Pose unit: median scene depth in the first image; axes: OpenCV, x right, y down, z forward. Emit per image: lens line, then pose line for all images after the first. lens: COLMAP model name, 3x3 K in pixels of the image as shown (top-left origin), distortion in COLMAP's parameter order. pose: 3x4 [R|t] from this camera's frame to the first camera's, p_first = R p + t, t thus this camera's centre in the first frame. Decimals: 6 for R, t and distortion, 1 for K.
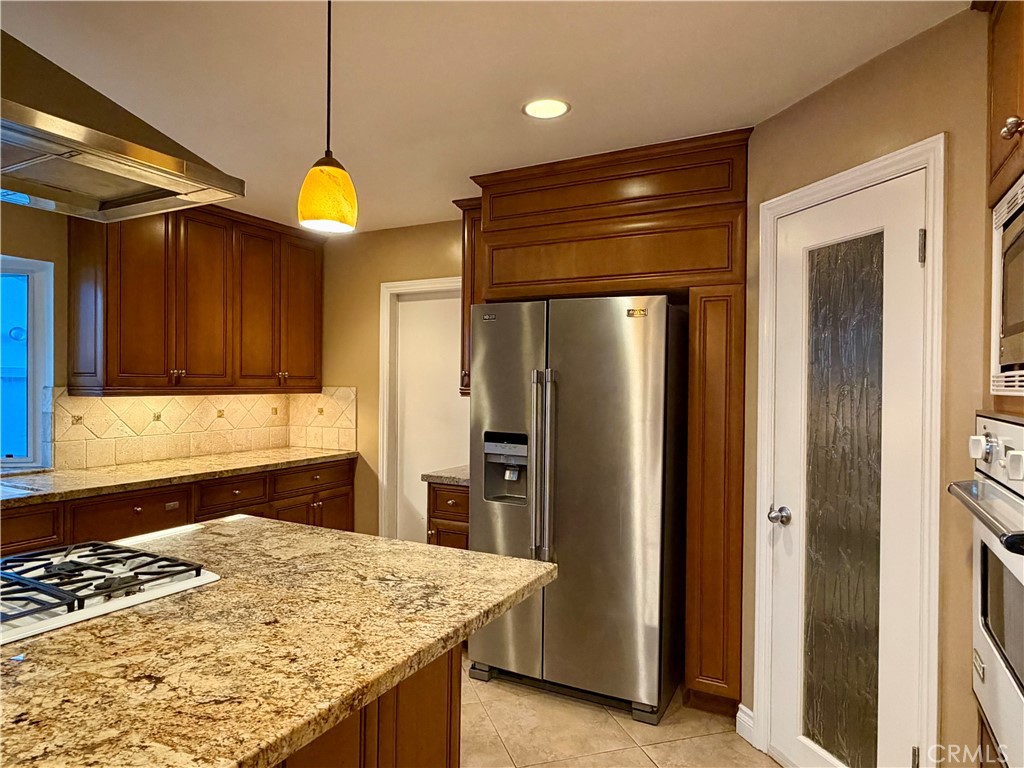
lens RADIAL K [[630.8, 0, 516.8], [0, 630.8, 384.1], [0, 0, 1]] dist [-0.005511, 0.003840]
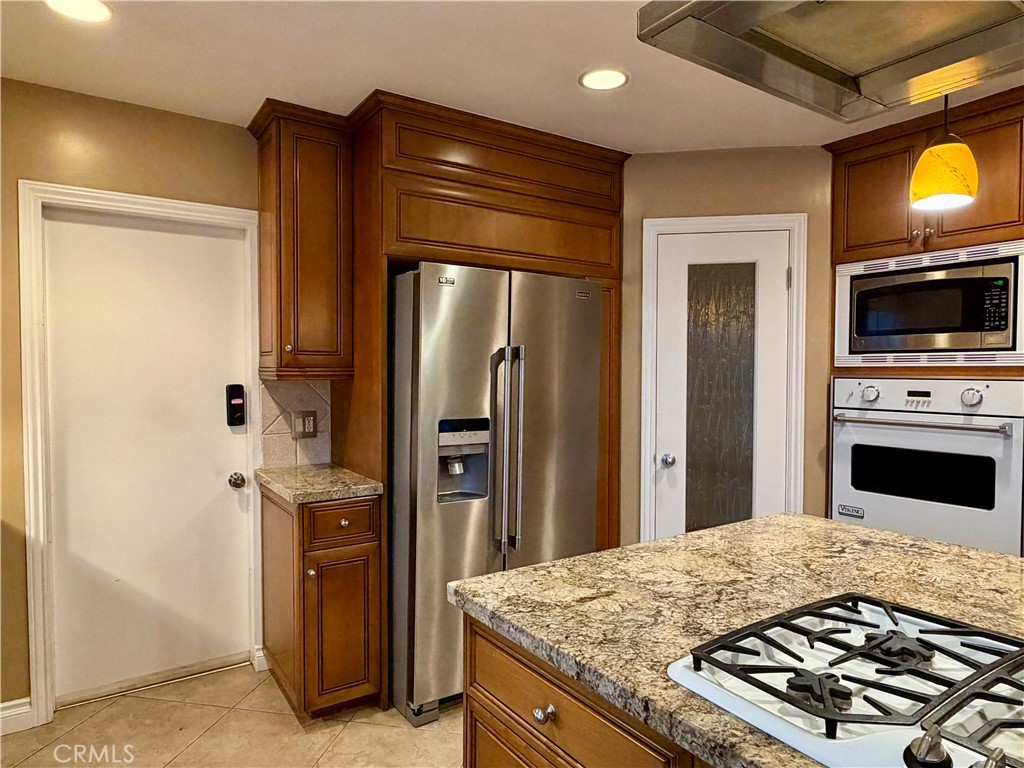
lens RADIAL K [[630.8, 0, 501.8], [0, 630.8, 386.0], [0, 0, 1]] dist [-0.005511, 0.003840]
pose [[0.480919, -0.031855, 0.876186, -0.850259], [0.005557, 0.999430, 0.033286, 0.004557], [-0.876748, -0.011139, 0.480822, 0.625105]]
